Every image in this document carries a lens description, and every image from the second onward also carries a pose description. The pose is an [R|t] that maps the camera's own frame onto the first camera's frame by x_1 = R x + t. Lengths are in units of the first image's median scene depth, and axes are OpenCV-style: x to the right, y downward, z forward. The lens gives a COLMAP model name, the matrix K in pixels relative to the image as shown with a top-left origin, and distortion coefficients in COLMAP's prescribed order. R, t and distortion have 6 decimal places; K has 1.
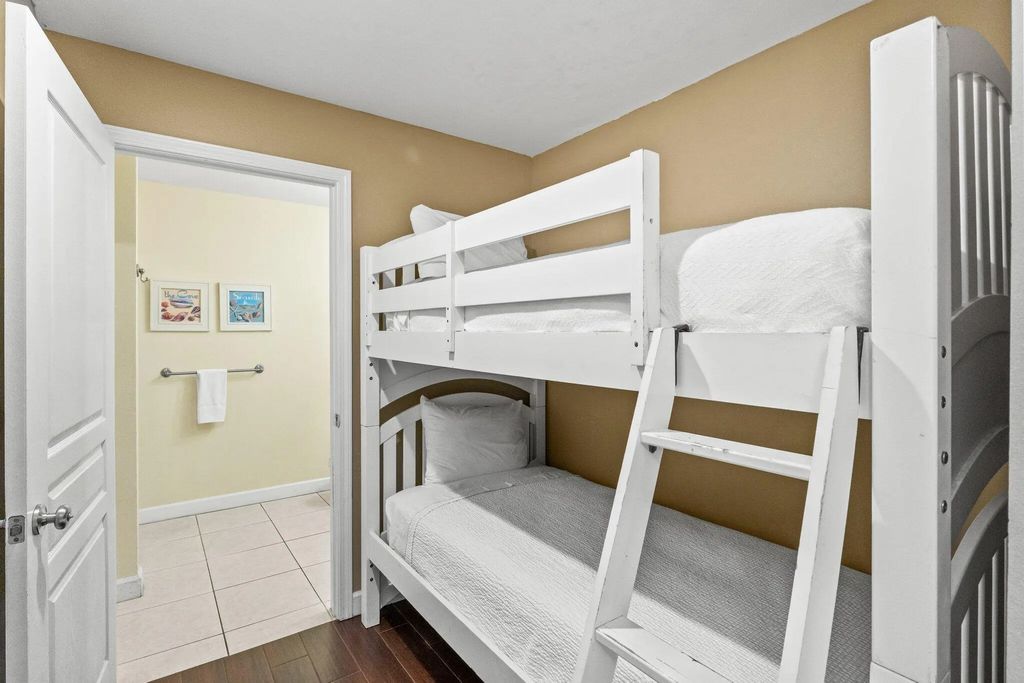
lens RADIAL K [[488.1, 0, 505.2], [0, 488.1, 337.5], [0, 0, 1]] dist [-0.001810, -0.000086]
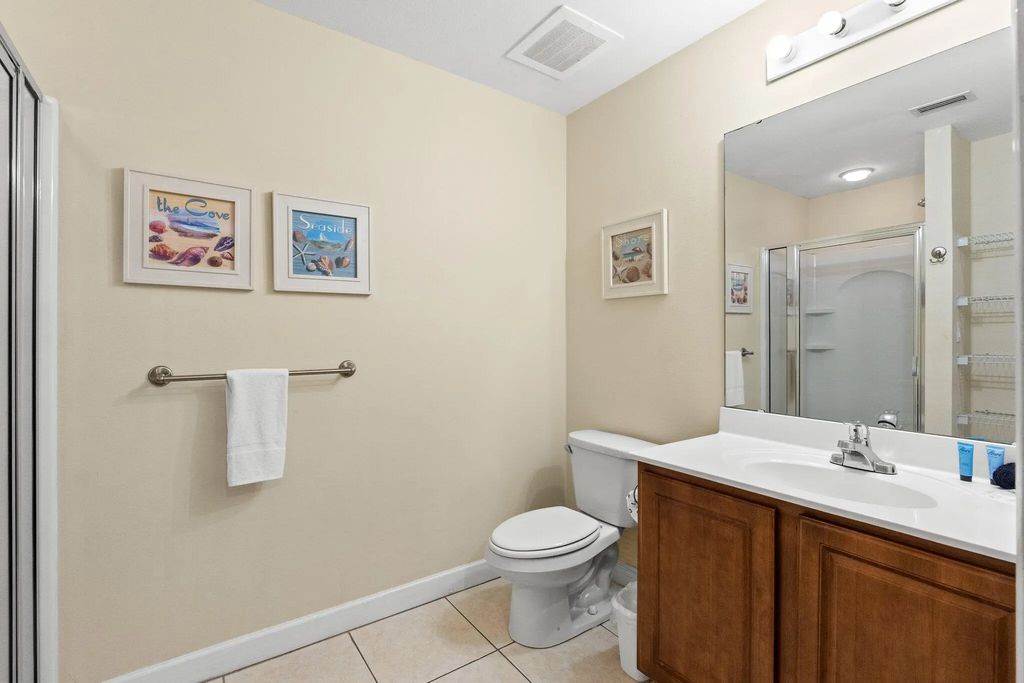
lens RADIAL K [[467.9, 0, 512.0], [0, 467.9, 341.5], [0, 0, 1]] dist [-0.001847, -0.000051]
pose [[0.999973, -0.000852, -0.007359, -0.351416], [0.000802, 0.999977, -0.006743, 0.041849], [0.007365, 0.006737, 0.999950, 0.547655]]
